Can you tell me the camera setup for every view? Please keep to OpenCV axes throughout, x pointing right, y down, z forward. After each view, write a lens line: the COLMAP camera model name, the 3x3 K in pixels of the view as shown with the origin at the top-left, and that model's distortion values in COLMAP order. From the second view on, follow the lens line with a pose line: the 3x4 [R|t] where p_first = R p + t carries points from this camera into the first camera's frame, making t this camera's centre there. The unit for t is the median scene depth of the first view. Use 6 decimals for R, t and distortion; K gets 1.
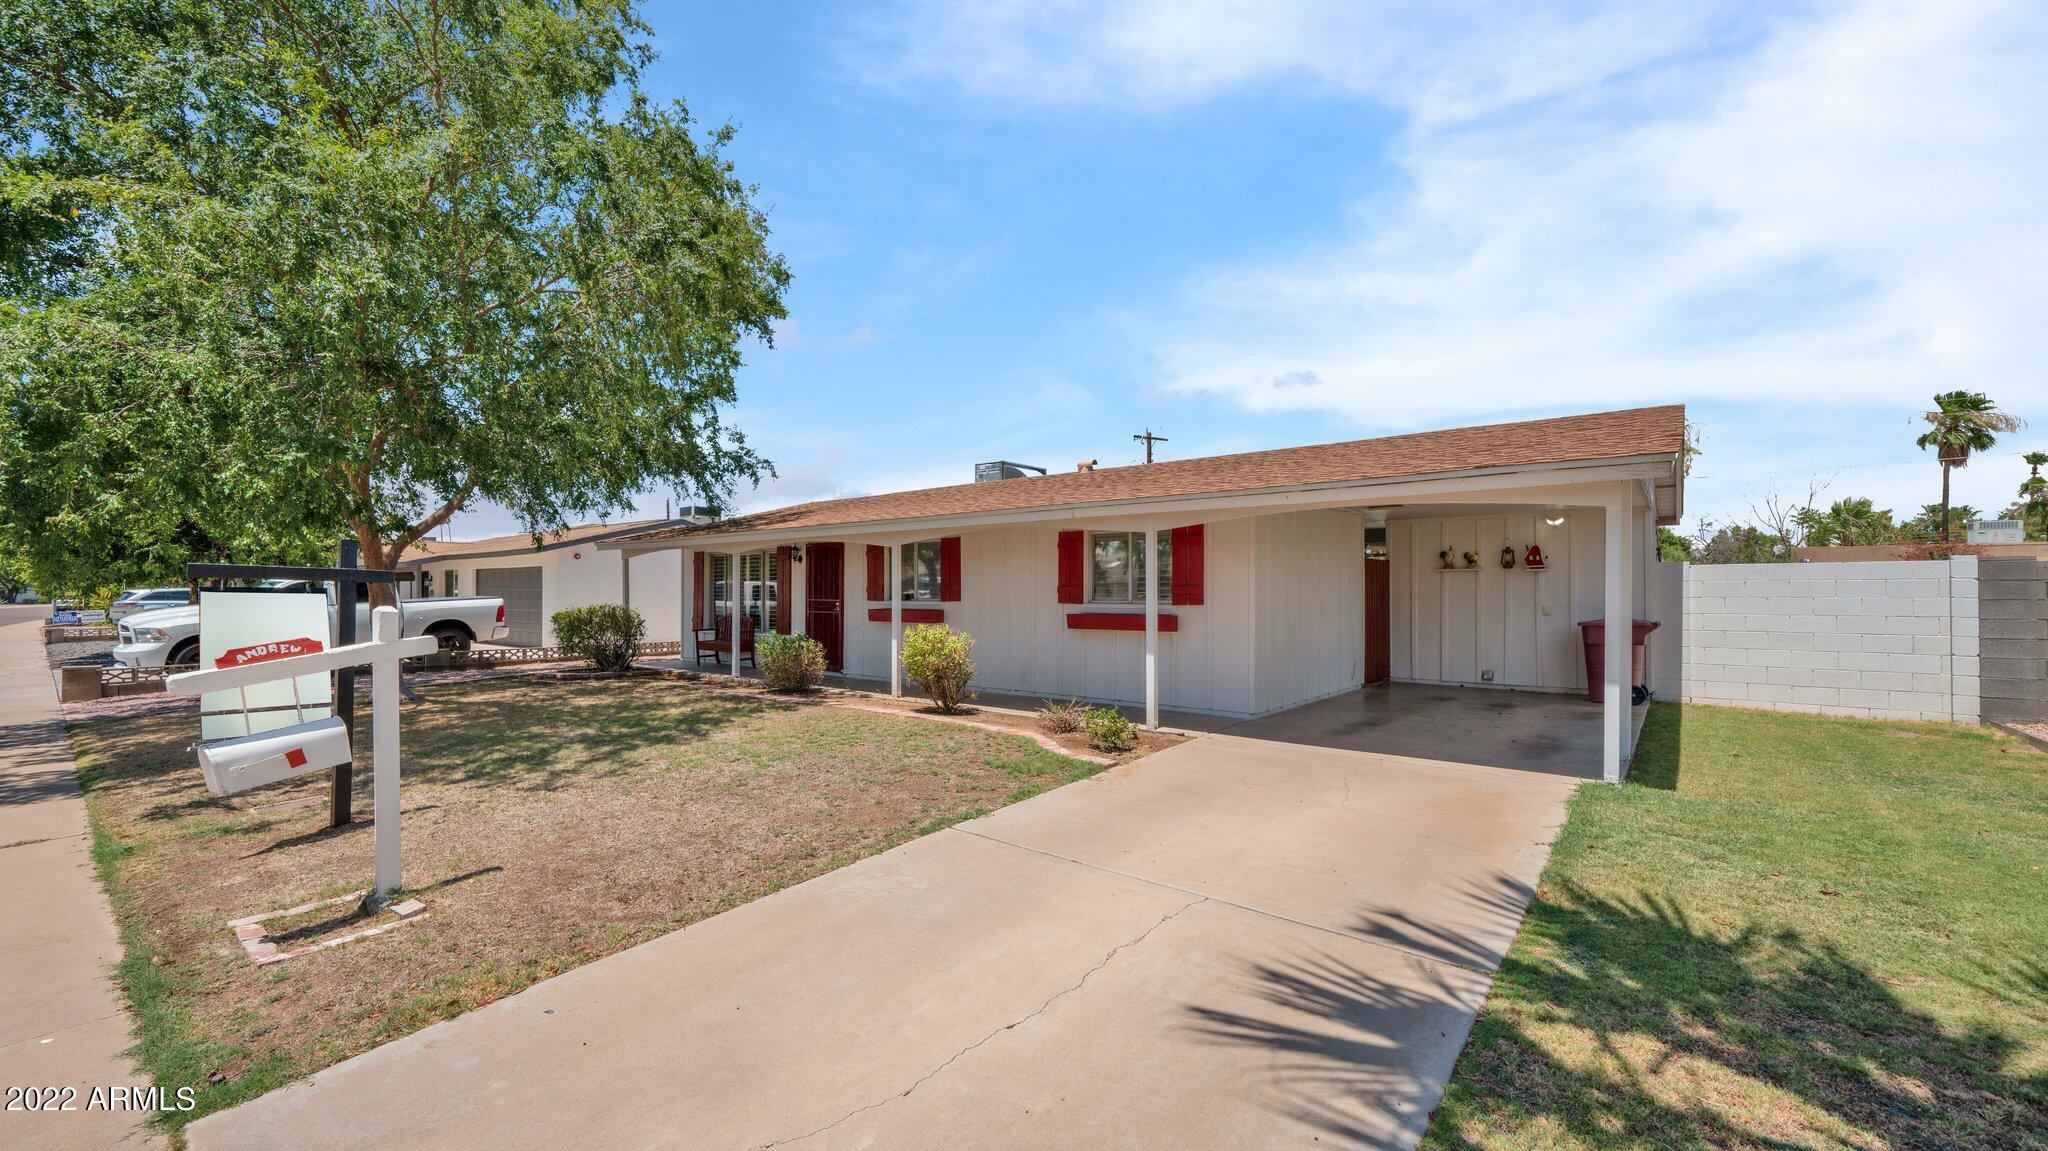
lens RADIAL K [[799.0, 0, 1024.0], [0, 799.0, 575.5], [0, 0, 1]] dist [-0.000386, -0.000029]
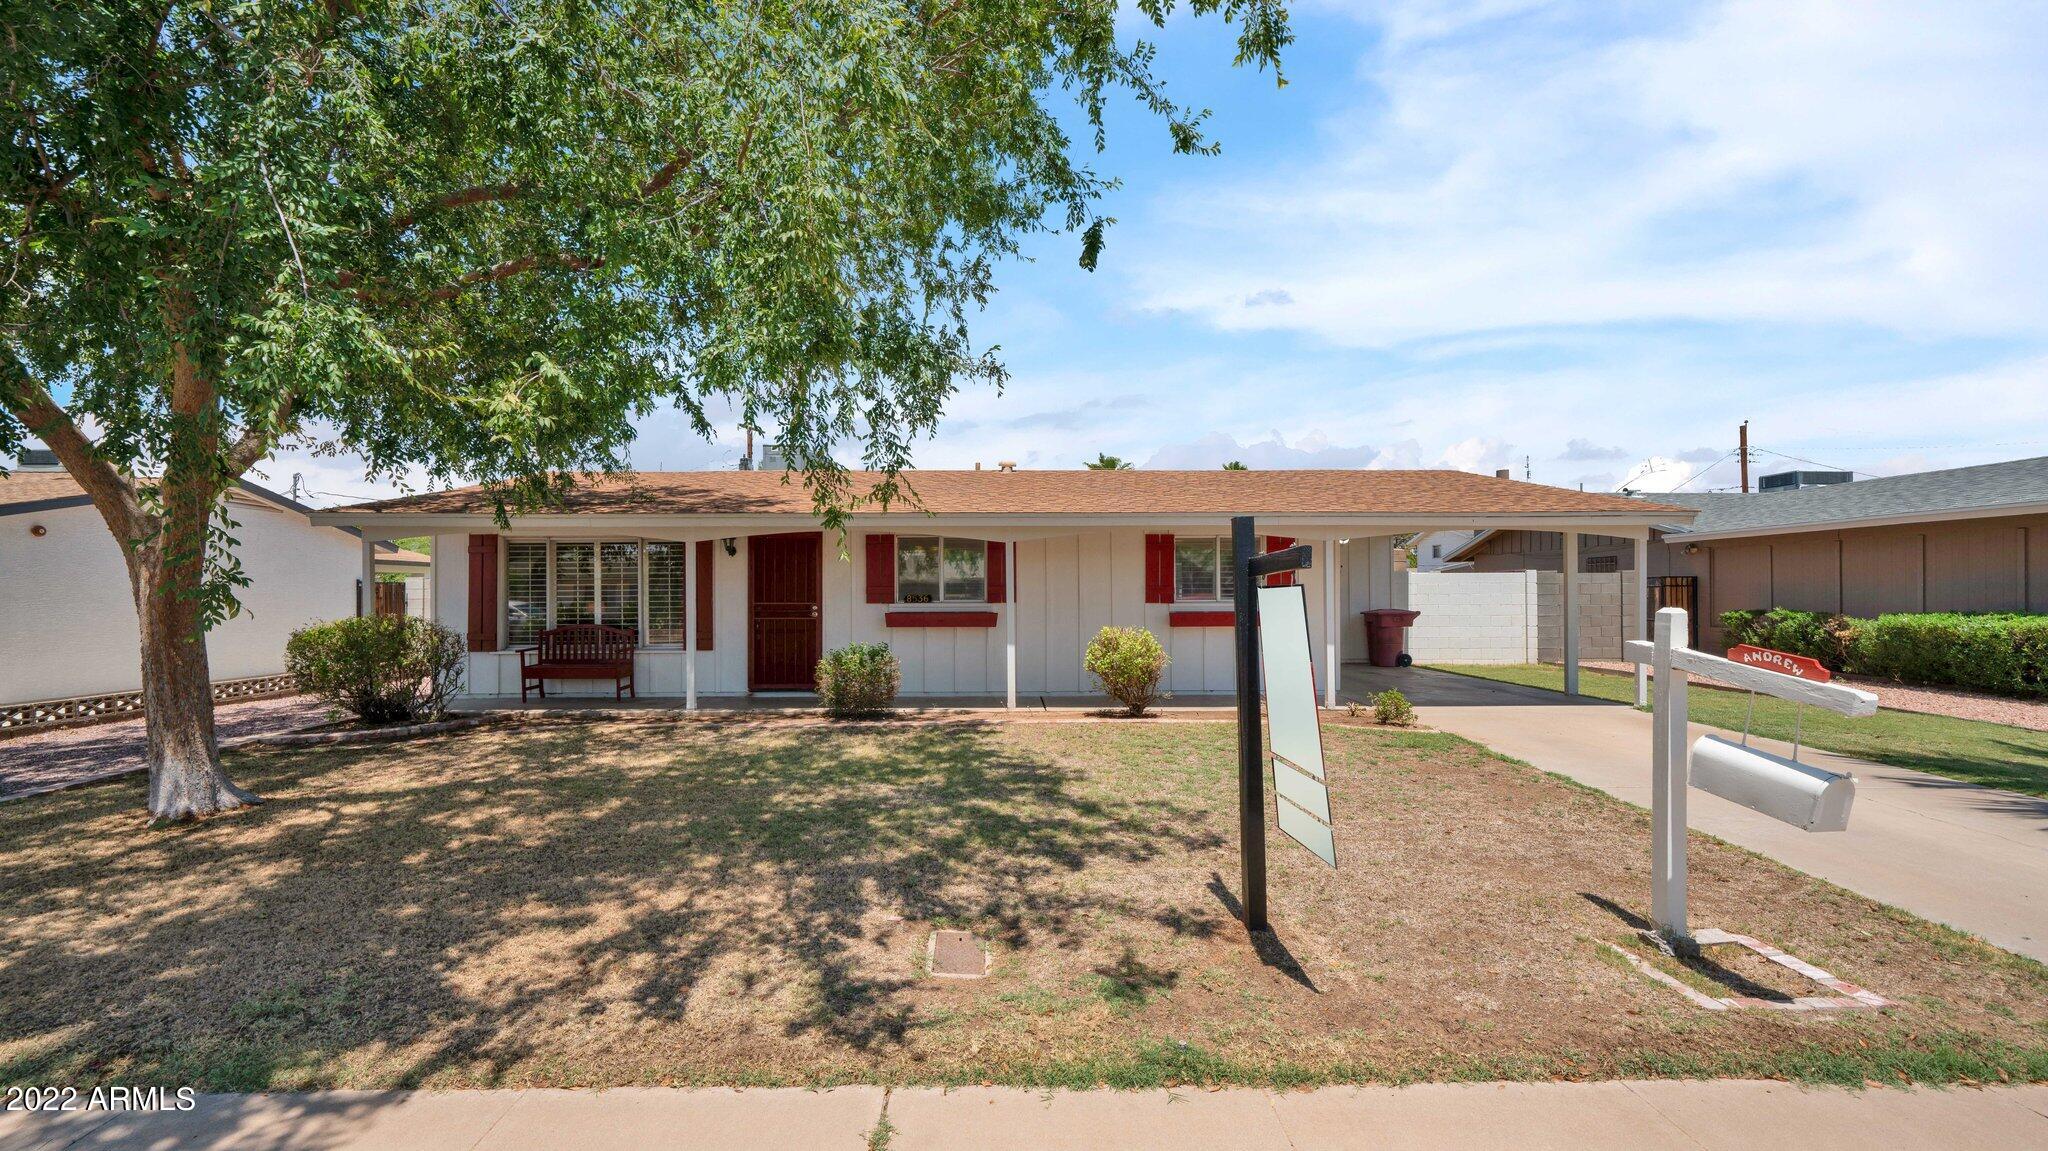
lens RADIAL K [[799.0, 0, 1024.0], [0, 799.0, 575.5], [0, 0, 1]] dist [-0.000386, -0.000029]
pose [[0.773819, 0.009384, 0.633337, -0.738236], [-0.009108, 0.999952, -0.003688, 0.004394], [-0.633341, -0.002914, 0.773867, 0.297262]]
